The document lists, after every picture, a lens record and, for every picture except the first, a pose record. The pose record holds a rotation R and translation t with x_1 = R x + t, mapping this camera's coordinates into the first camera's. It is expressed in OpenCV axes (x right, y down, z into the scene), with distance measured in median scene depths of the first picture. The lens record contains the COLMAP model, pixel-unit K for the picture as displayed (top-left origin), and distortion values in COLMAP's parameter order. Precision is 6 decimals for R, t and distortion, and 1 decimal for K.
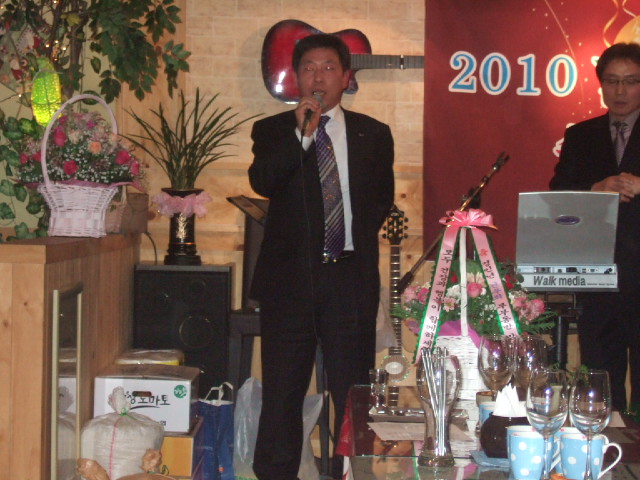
lens RADIAL K [[1619.0, 0, 320.0], [0, 1619.0, 240.0], [0, 0, 1]] dist [-0.014330, 0.119783]
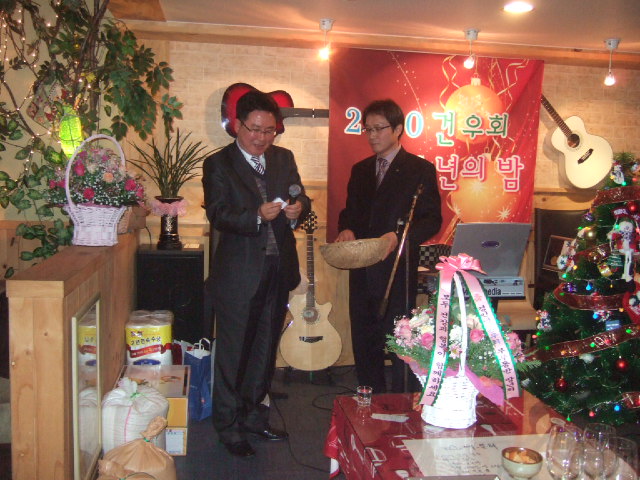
lens RADIAL K [[656.3, 0, 303.1], [0, 656.3, 242.6], [0, 0, 1]] dist [-0.052379, 0.011434]
pose [[0.988888, -0.005495, 0.148558, -0.062453], [-0.008025, 0.995887, 0.090253, -0.052628], [-0.148443, -0.090442, 0.984777, 0.455568]]
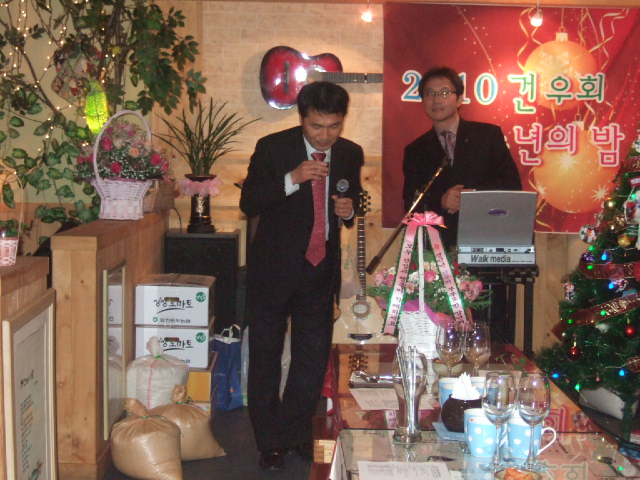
lens RADIAL K [[1149.5, 0, 320.3], [0, 1149.5, 237.6], [0, 0, 1]] dist [-0.079843, -0.061629]
pose [[0.999760, -0.002474, 0.021784, -0.009043], [0.001234, 0.998387, 0.056759, -0.039861], [-0.021890, -0.056718, 0.998150, 0.068459]]
